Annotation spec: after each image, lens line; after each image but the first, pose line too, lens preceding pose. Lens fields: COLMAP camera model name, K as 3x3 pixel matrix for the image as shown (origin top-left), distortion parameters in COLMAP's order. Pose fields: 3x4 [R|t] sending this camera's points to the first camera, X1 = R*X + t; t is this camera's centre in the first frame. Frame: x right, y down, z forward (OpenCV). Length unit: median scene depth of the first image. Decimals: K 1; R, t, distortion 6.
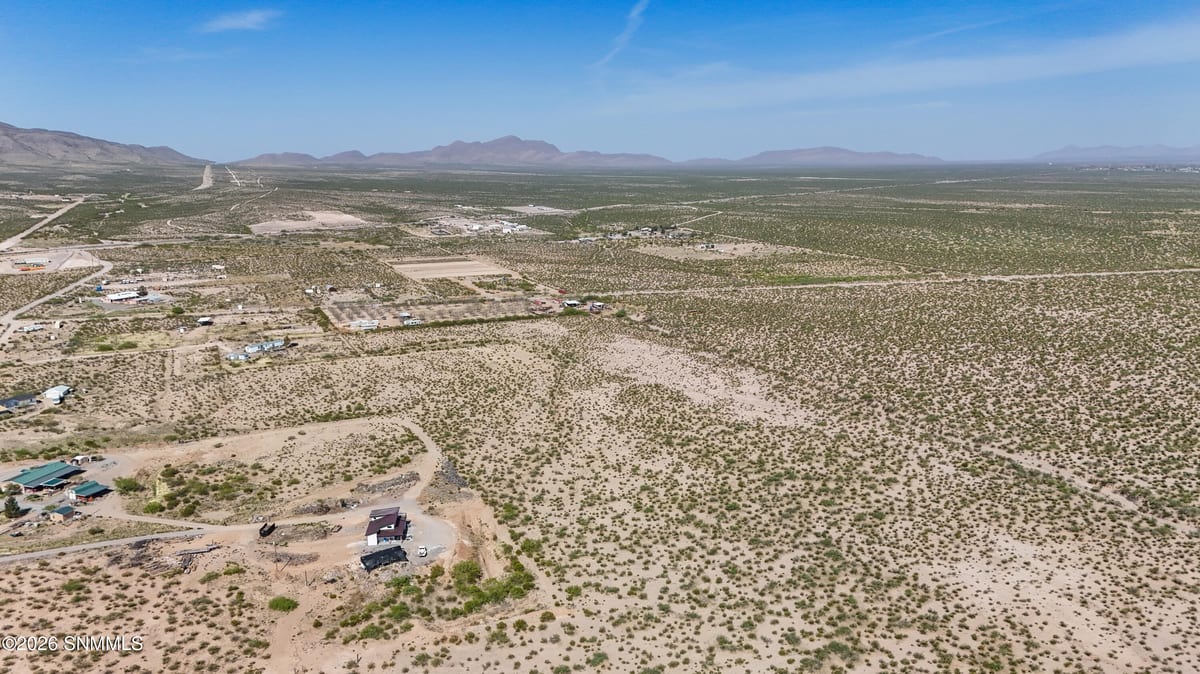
lens RADIAL K [[894.2, 0, 605.4], [0, 894.2, 336.6], [0, 0, 1]] dist [0.069979, -0.050729]
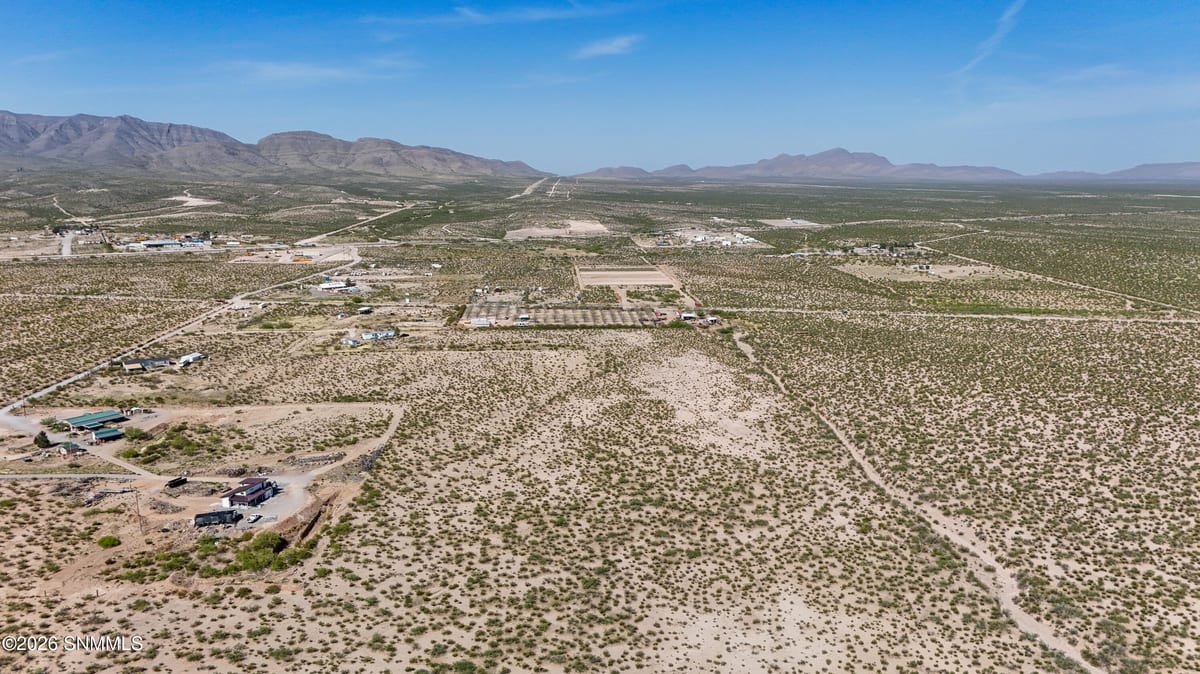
lens RADIAL K [[894.2, 0, 601.5], [0, 894.2, 286.8], [0, 0, 1]] dist [0.069979, -0.050729]
pose [[0.930847, 0.054964, -0.361252, 0.565488], [-0.079034, 0.995505, -0.052182, -0.024301], [0.356760, 0.077125, 0.931007, 0.072672]]
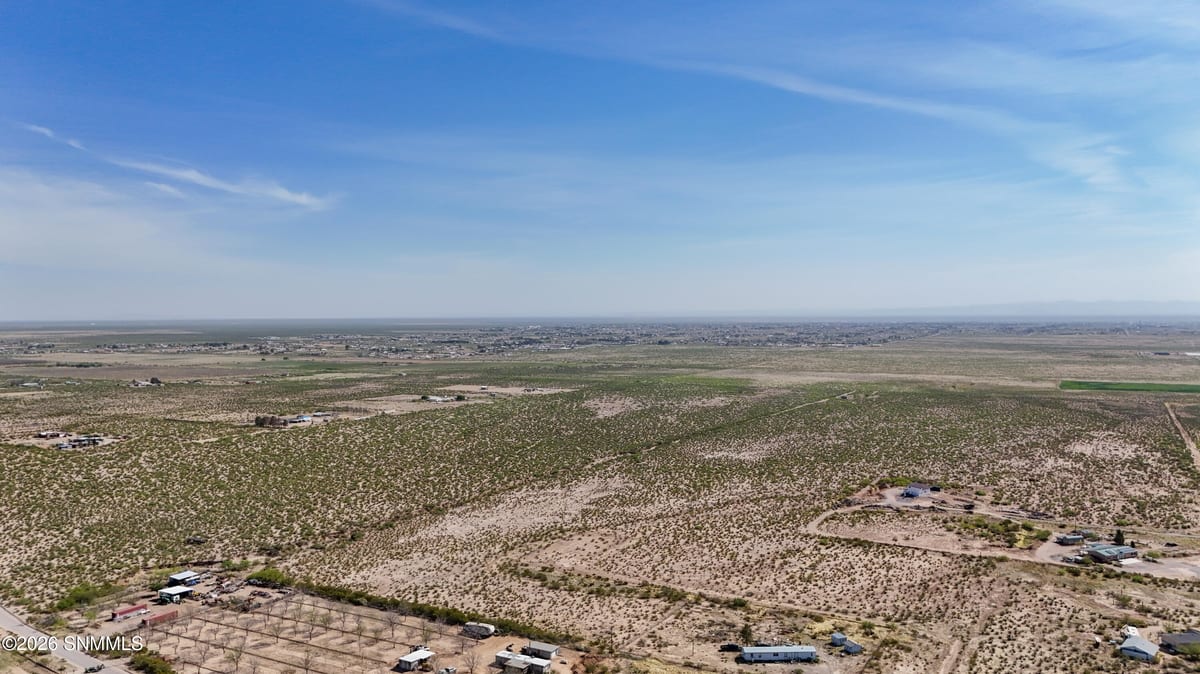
lens RADIAL K [[894.2, 0, 595.8], [0, 894.2, 300.4], [0, 0, 1]] dist [0.069979, -0.050729]
pose [[-0.581949, 0.017845, 0.813030, -1.457684], [0.167847, 0.980868, 0.098613, -0.515952], [-0.795715, 0.193852, -0.573810, 2.620093]]
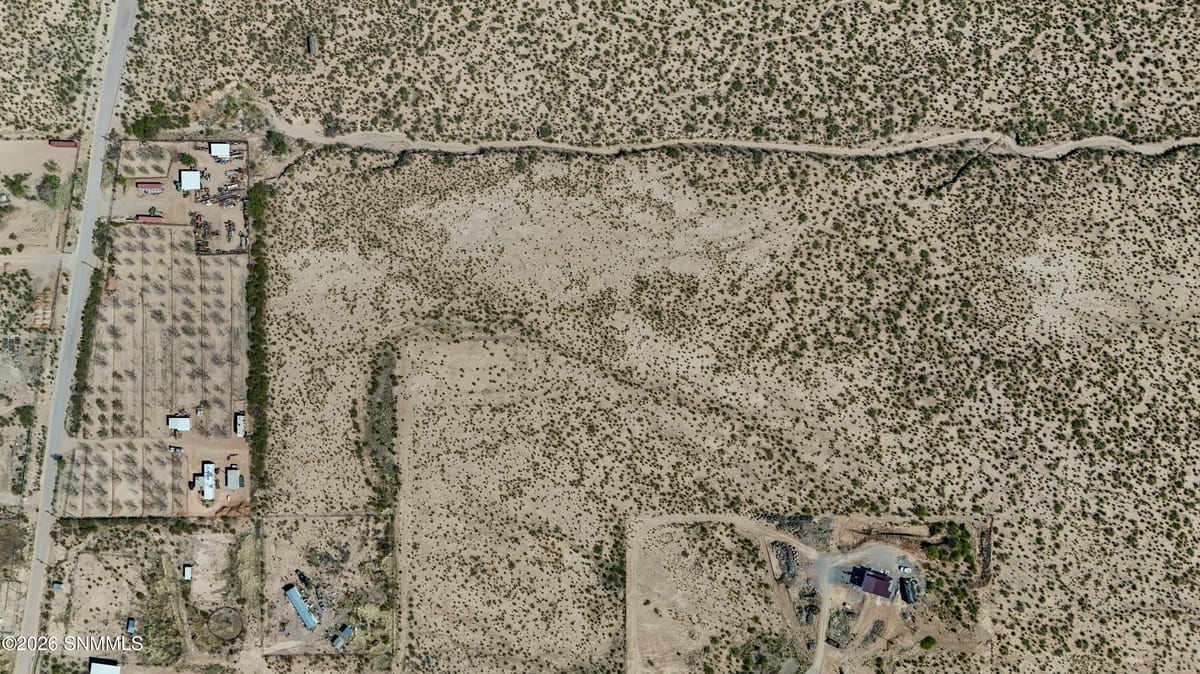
lens RADIAL K [[894.2, 0, 589.3], [0, 894.2, 339.8], [0, 0, 1]] dist [0.069979, -0.050729]
pose [[0.421446, -0.906805, 0.009327, -0.065673], [0.152156, 0.080848, 0.985044, -1.605918], [-0.893998, -0.413724, 0.172048, 1.373284]]
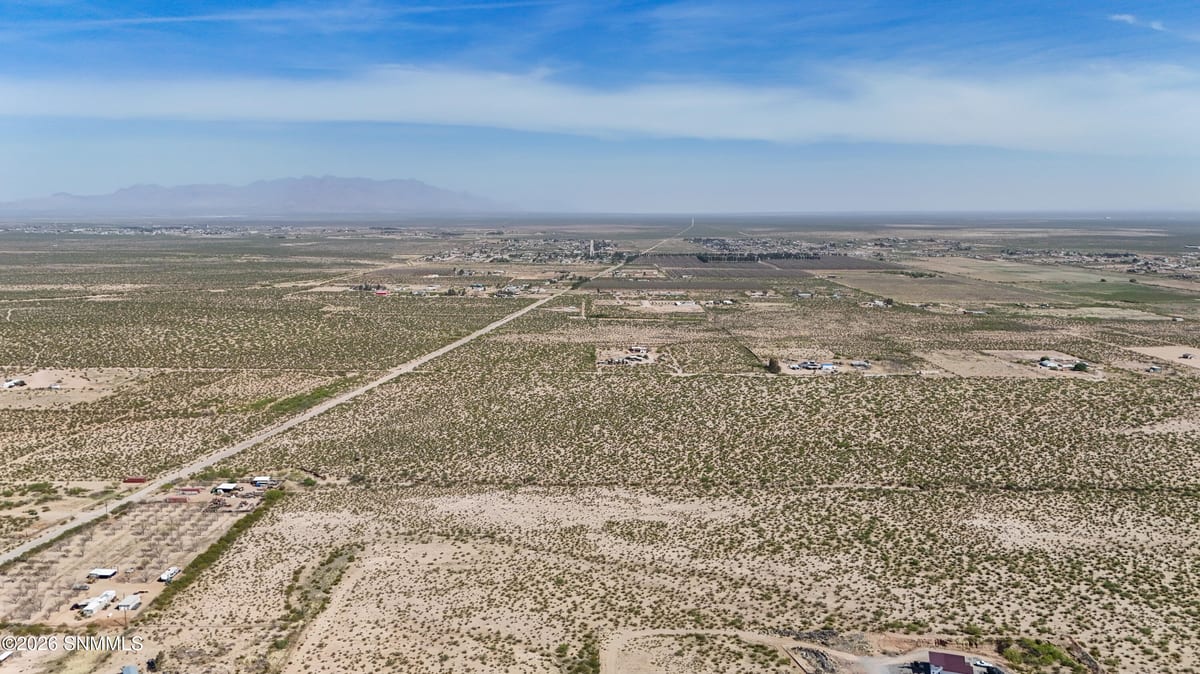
lens RADIAL K [[894.2, 0, 605.3], [0, 894.2, 331.8], [0, 0, 1]] dist [0.069979, -0.050729]
pose [[0.408461, -0.119785, 0.904882, -1.498280], [0.173710, 0.983435, 0.051772, -0.386523], [-0.896094, 0.136041, 0.422503, 0.822801]]
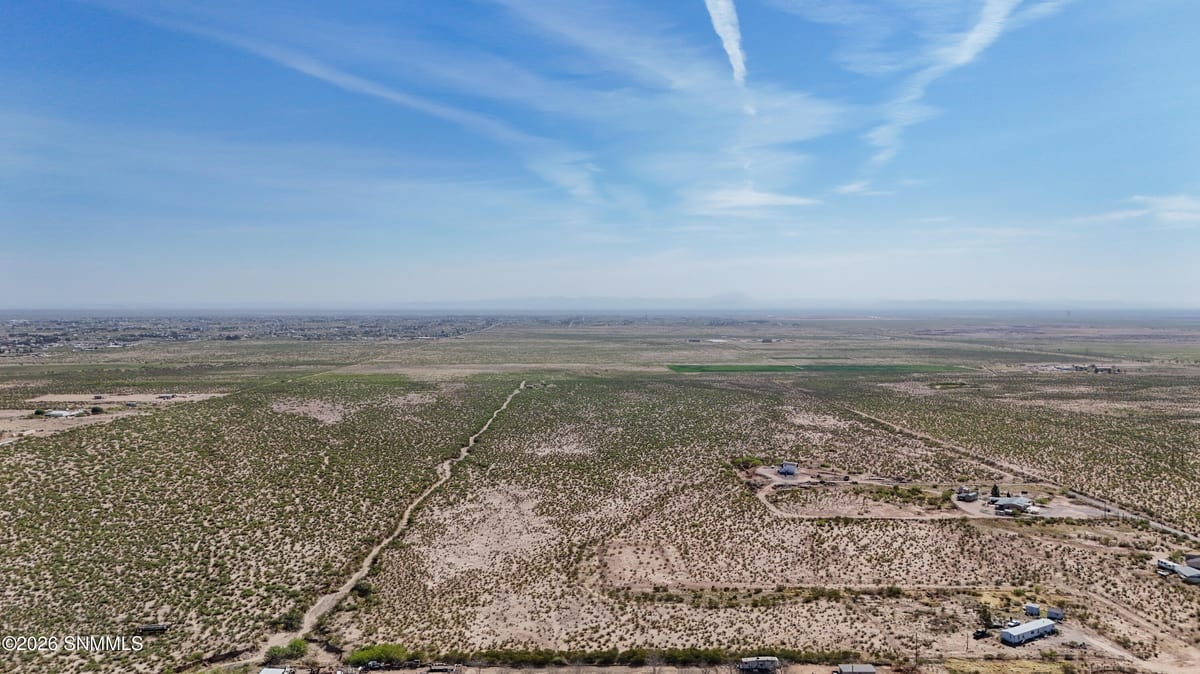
lens RADIAL K [[894.2, 0, 598.9], [0, 894.2, 337.7], [0, 0, 1]] dist [0.069979, -0.050729]
pose [[-0.913897, -0.011344, 0.405787, -0.699011], [0.083391, 0.973044, 0.215013, -0.600146], [-0.397288, 0.230339, -0.888317, 3.027610]]
